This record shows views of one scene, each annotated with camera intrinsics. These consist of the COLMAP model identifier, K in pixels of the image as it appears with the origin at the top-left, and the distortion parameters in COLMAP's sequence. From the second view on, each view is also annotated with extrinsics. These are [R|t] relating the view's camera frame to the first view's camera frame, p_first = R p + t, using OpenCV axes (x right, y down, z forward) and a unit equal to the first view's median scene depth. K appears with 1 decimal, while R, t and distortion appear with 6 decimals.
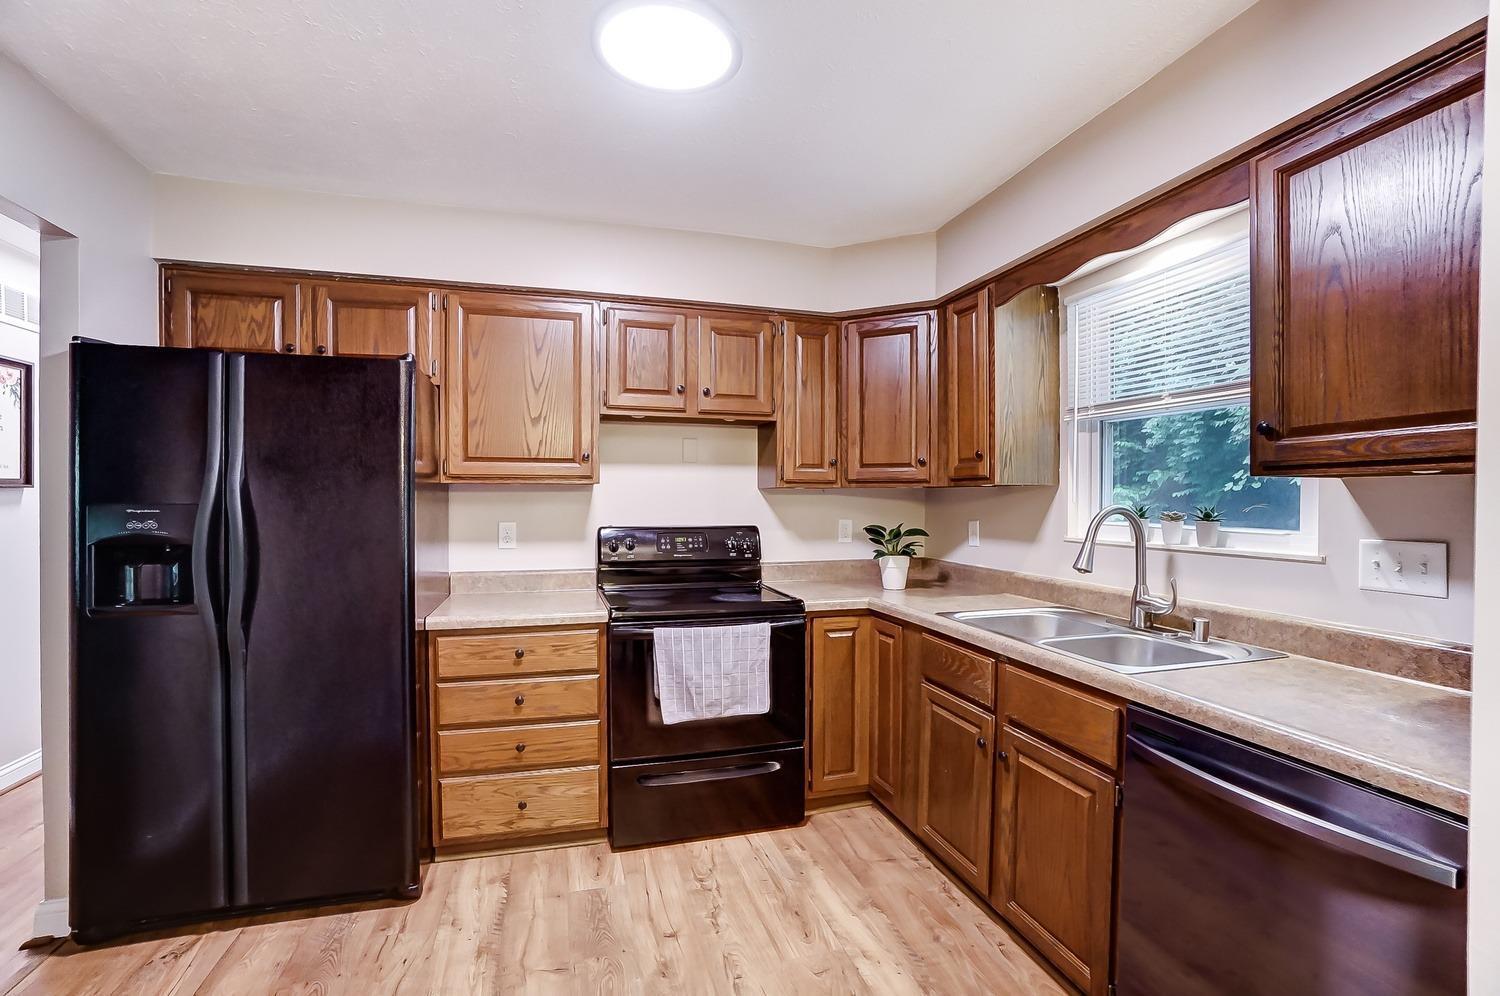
lens RADIAL K [[667.4, 0, 741.4], [0, 667.4, 513.8], [0, 0, 1]] dist [-0.047873, 0.016799]
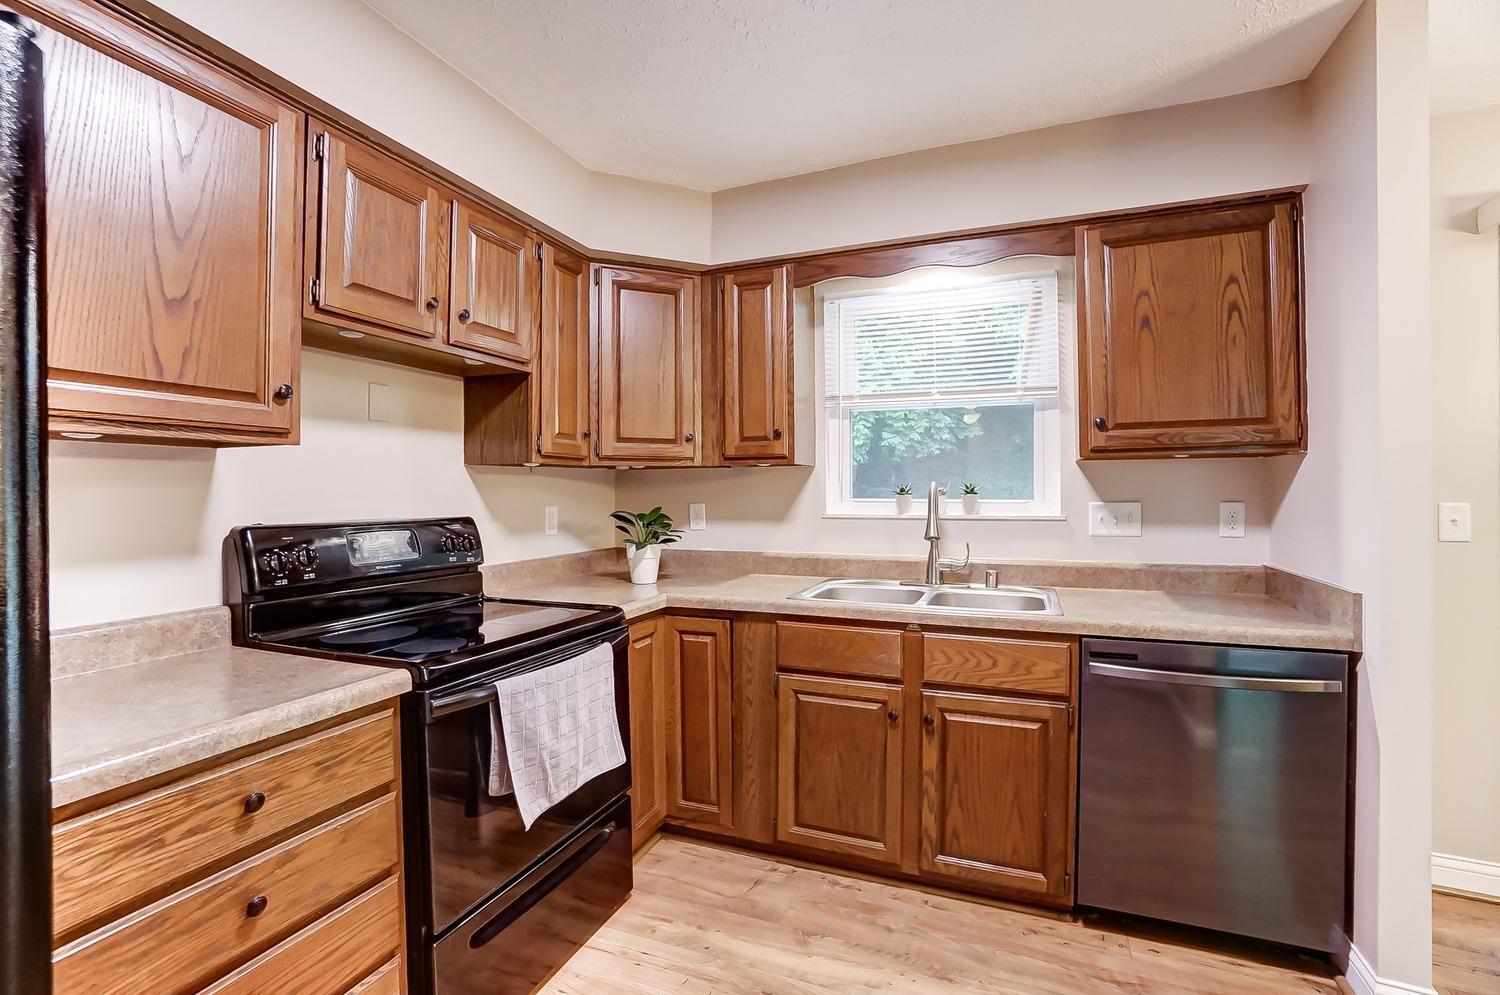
lens RADIAL K [[667.4, 0, 751.0], [0, 667.4, 493.5], [0, 0, 1]] dist [-0.047873, 0.016799]
pose [[0.617906, -0.006865, 0.786222, -0.463613], [0.024501, 0.999644, -0.010527, 0.010044], [-0.785870, 0.025768, 0.617855, 0.436739]]
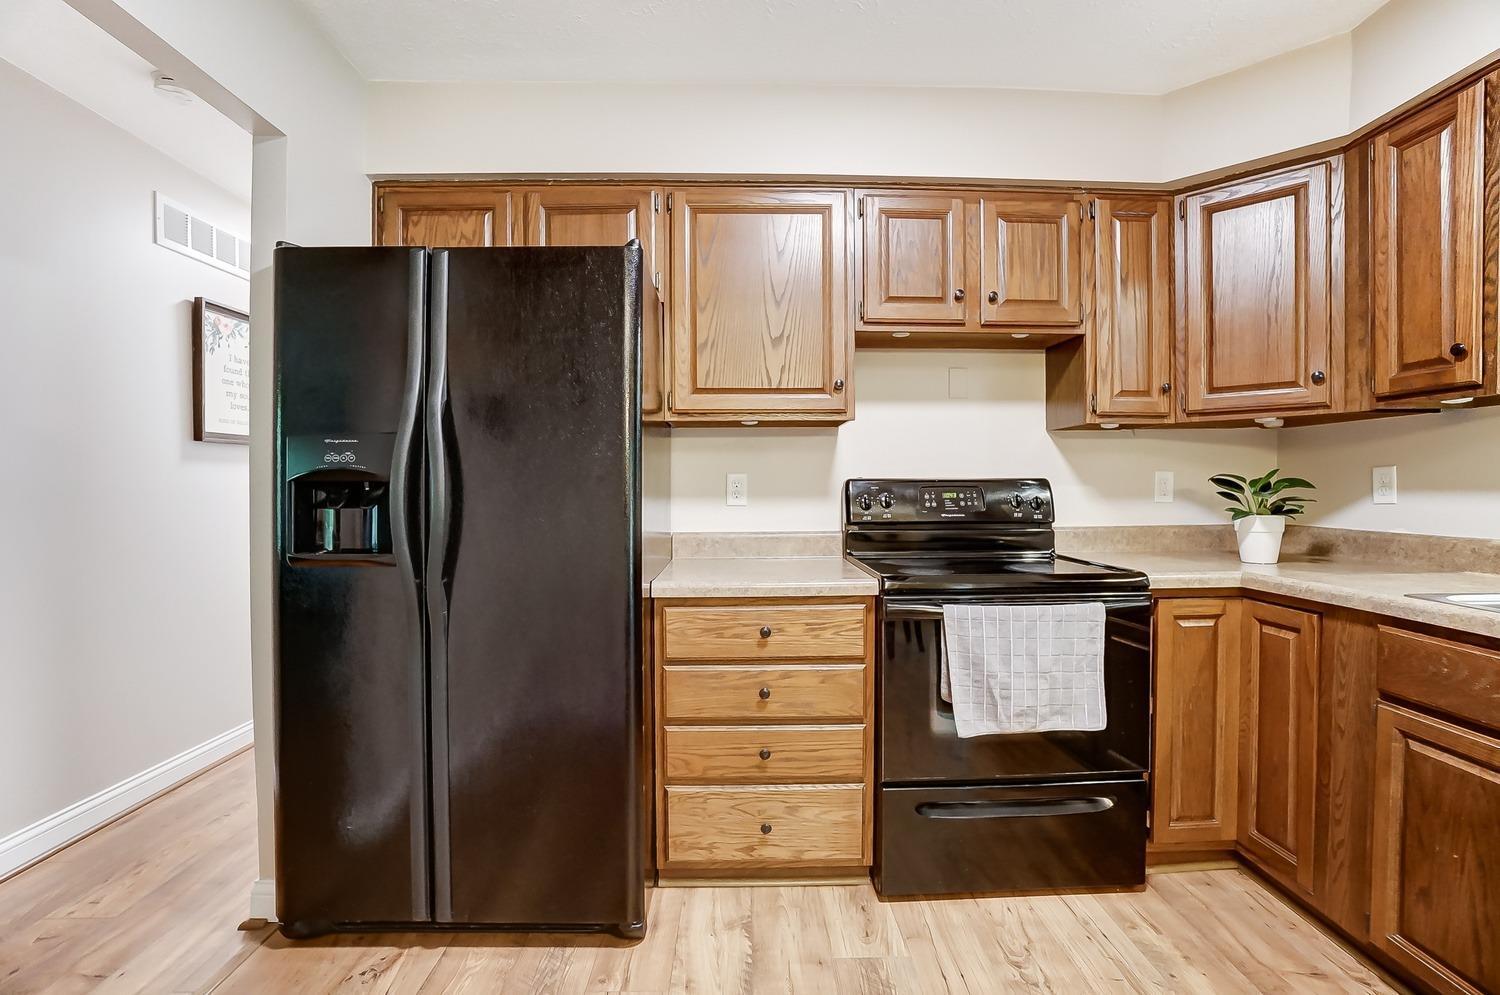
lens RADIAL K [[667.4, 0, 759.5], [0, 667.4, 496.2], [0, 0, 1]] dist [-0.047873, 0.016799]
pose [[0.969758, -0.002528, -0.244056, -0.148738], [0.000945, 0.999978, -0.006602, 0.056920], [0.244067, 0.006172, 0.969739, 0.241689]]
